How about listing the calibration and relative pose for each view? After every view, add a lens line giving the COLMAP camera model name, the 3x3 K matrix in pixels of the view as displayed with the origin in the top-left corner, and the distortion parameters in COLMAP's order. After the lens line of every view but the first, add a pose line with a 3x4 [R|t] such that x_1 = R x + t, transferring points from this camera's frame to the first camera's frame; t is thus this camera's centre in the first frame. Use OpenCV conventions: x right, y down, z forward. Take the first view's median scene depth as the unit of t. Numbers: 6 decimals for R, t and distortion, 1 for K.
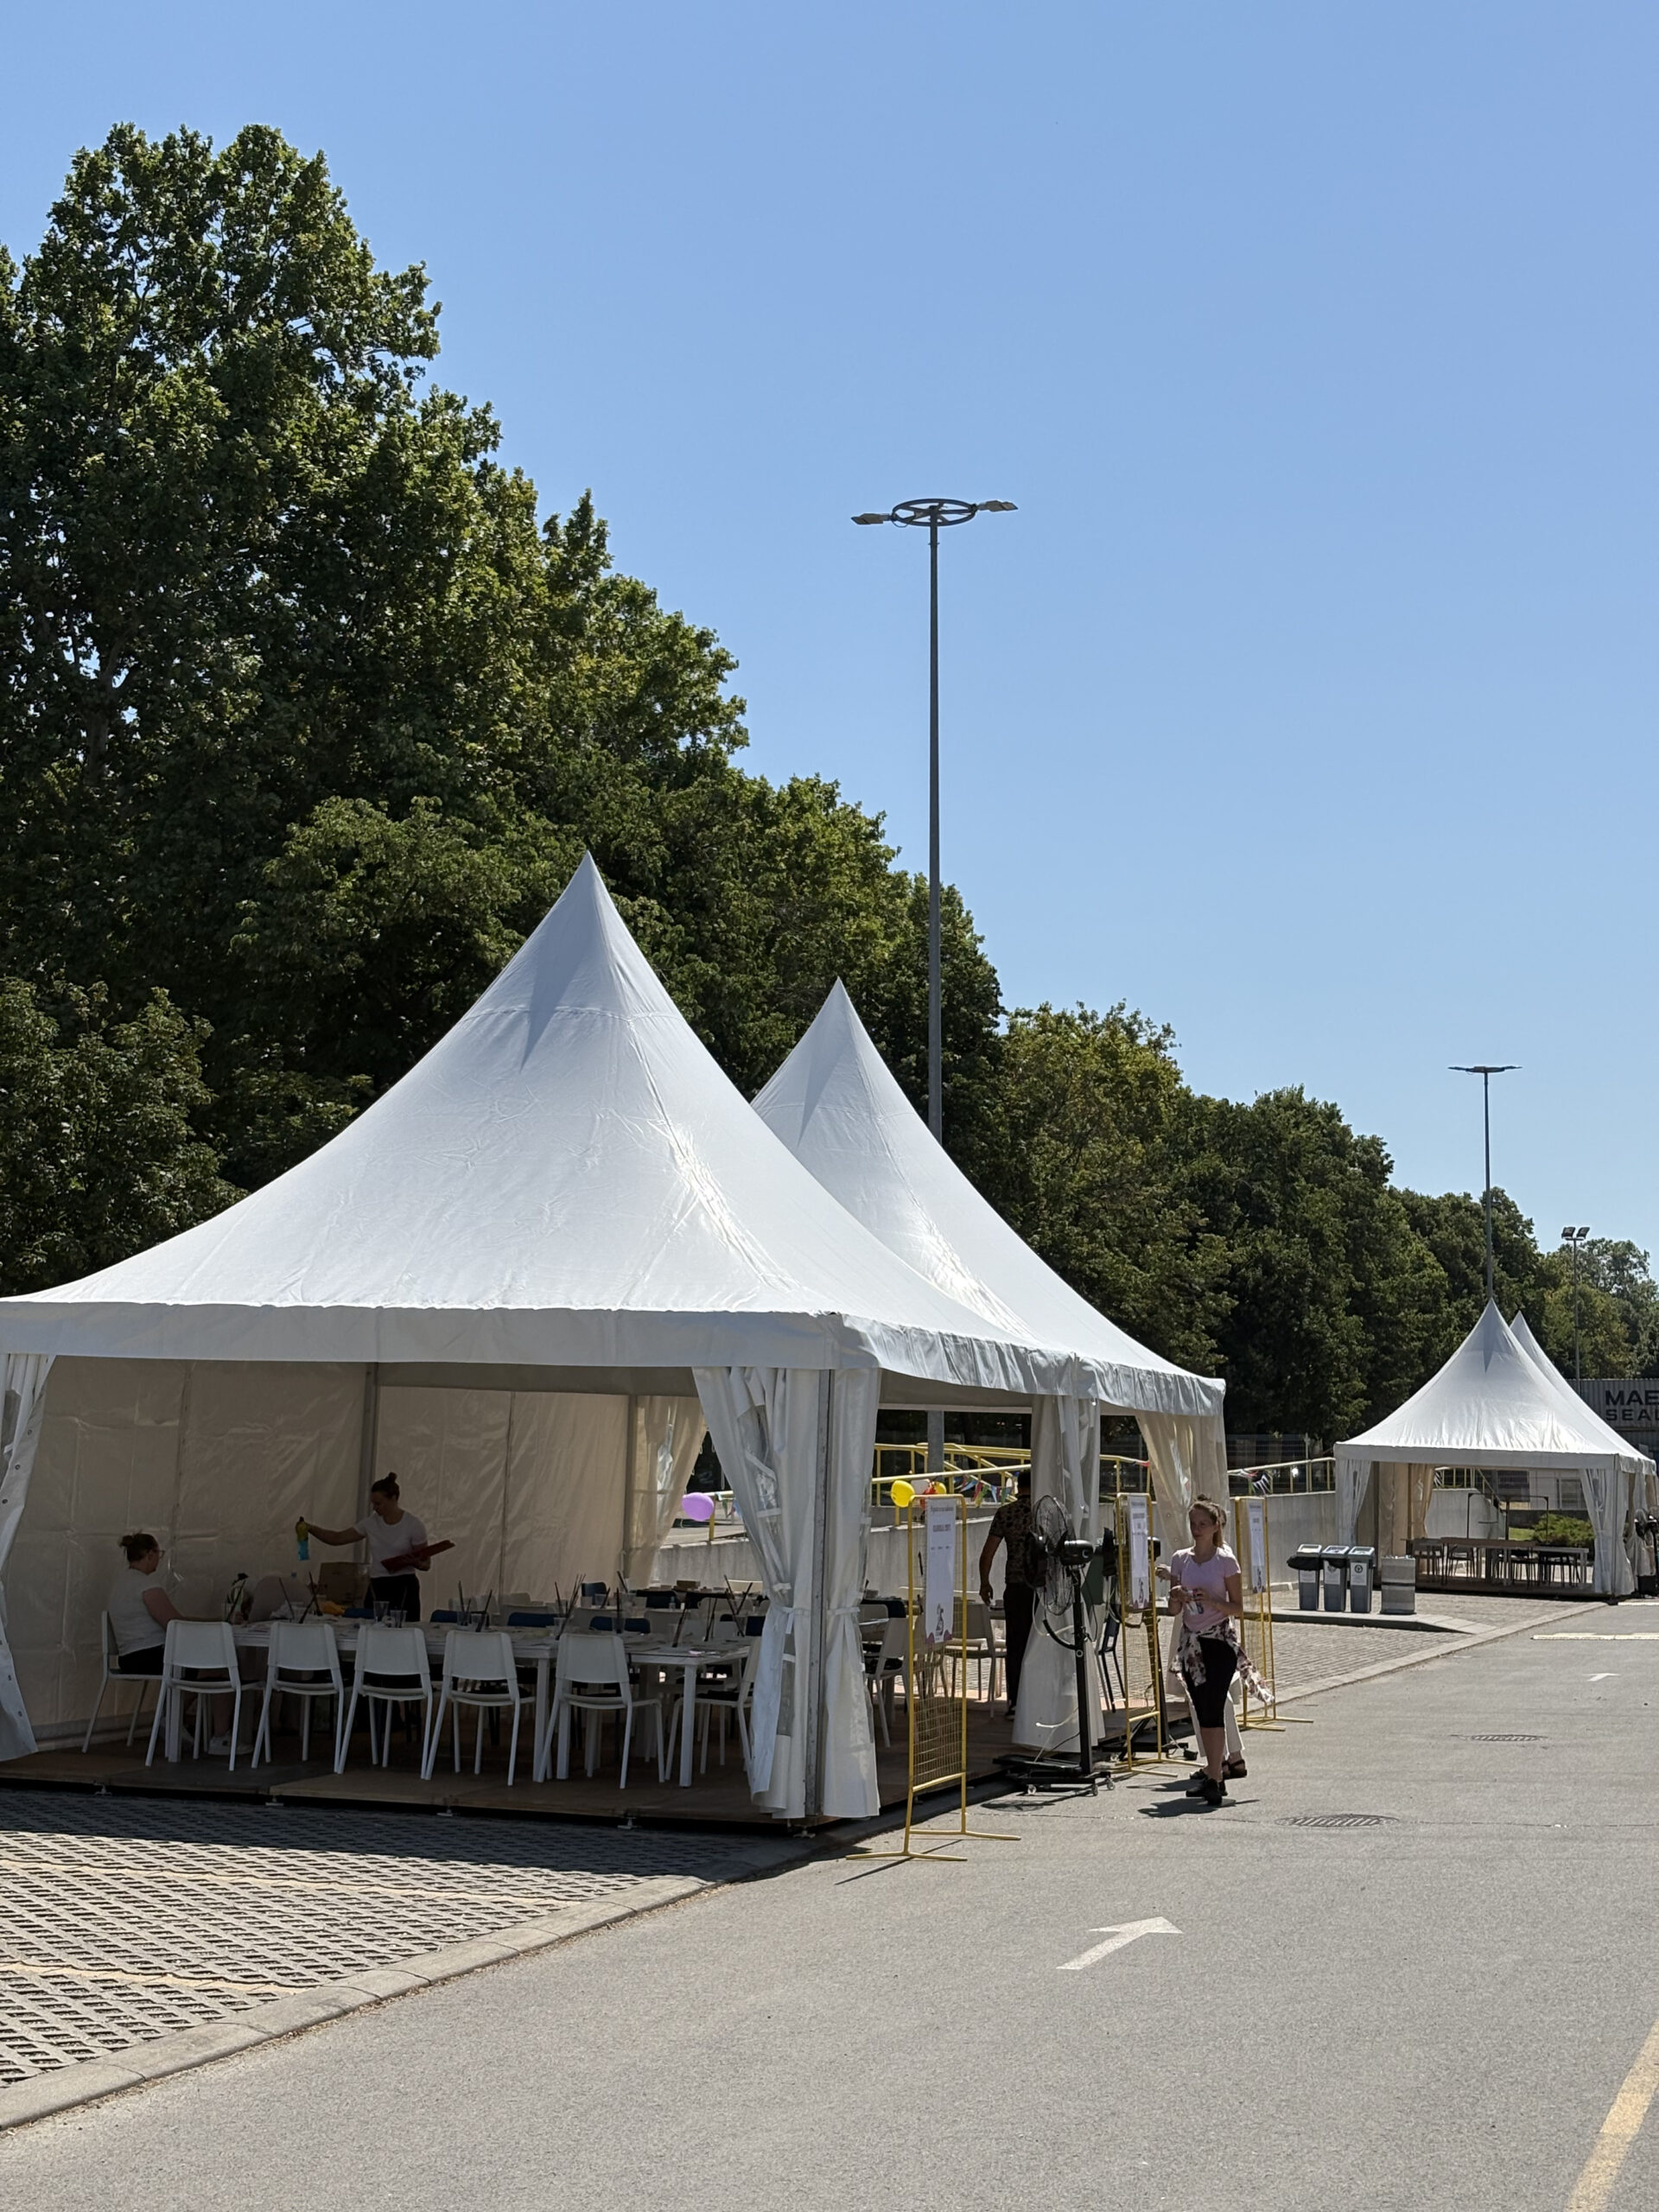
lens RADIAL K [[3333.0, 0, 830.5], [0, 3333.0, 1104.4], [0, 0, 1]] dist [0.030489, 0.000000]
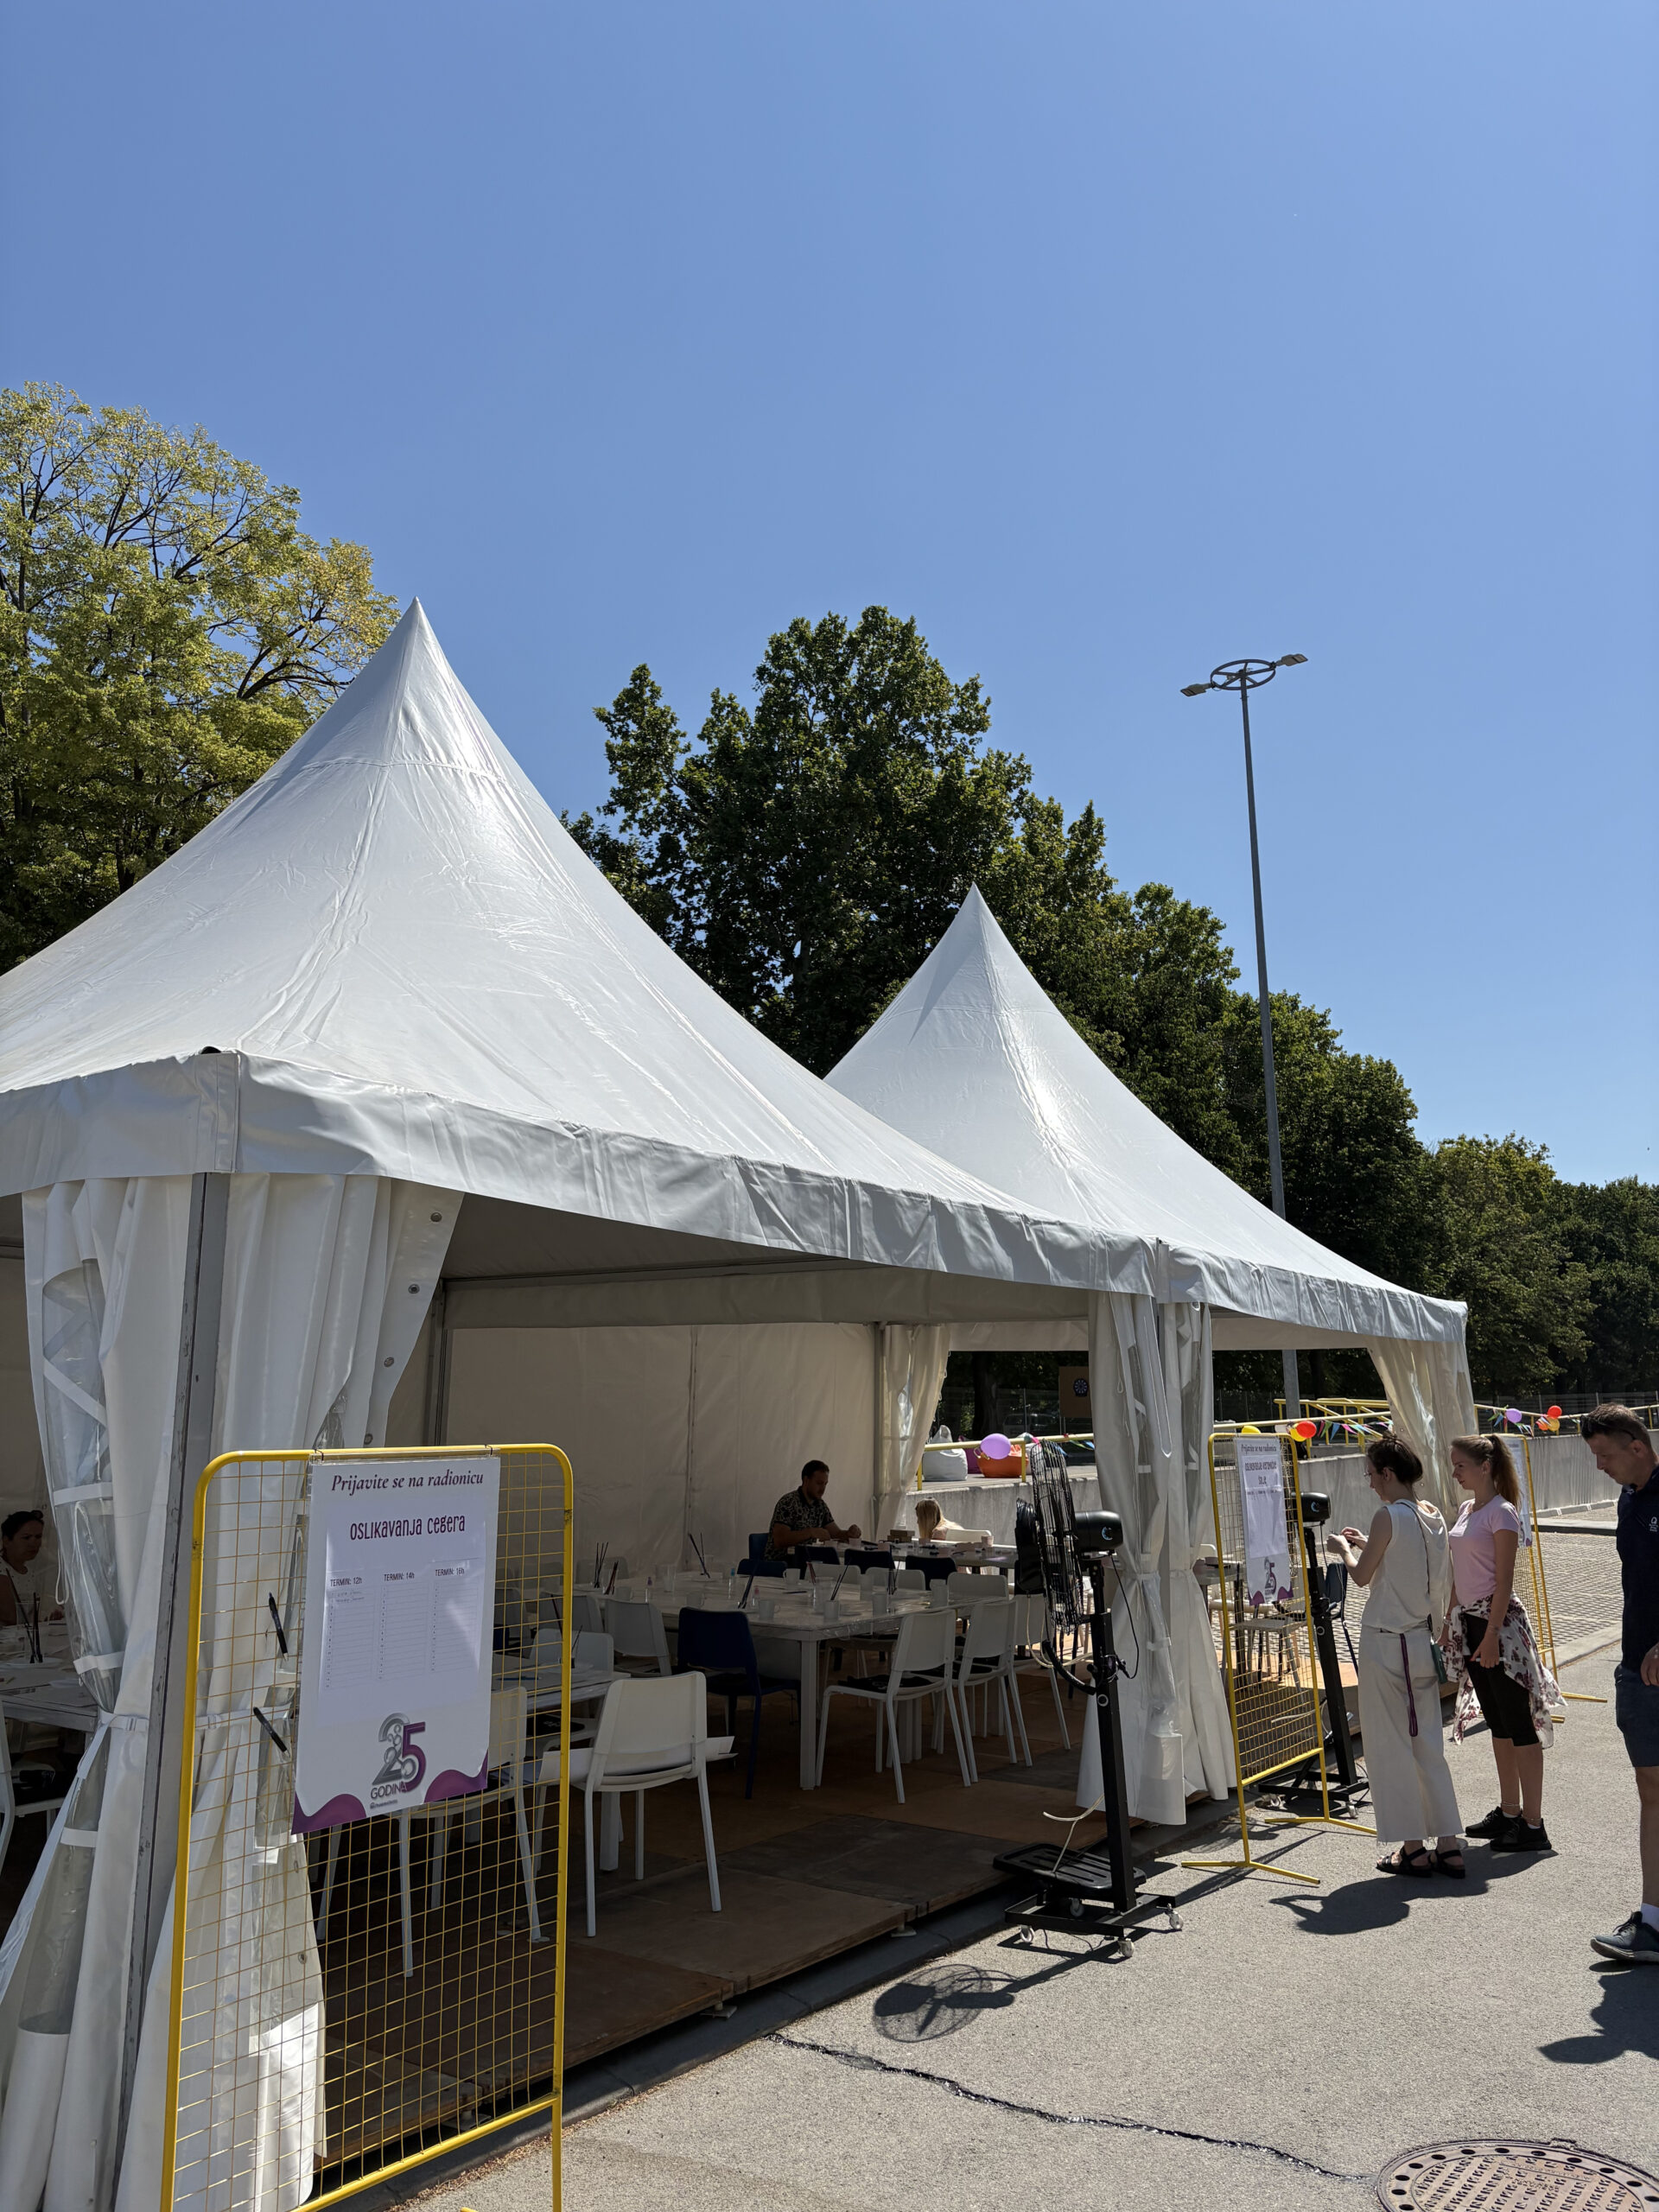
lens RADIAL K [[1667.3, 0, 838.7], [0, 1667.3, 1103.5], [0, 0, 1]] dist [0.046566, -0.055647]
pose [[0.950998, -0.078015, -0.299192, 0.041106], [0.053295, 0.994522, -0.089923, 0.025816], [0.304568, 0.069571, 0.949946, 0.218551]]
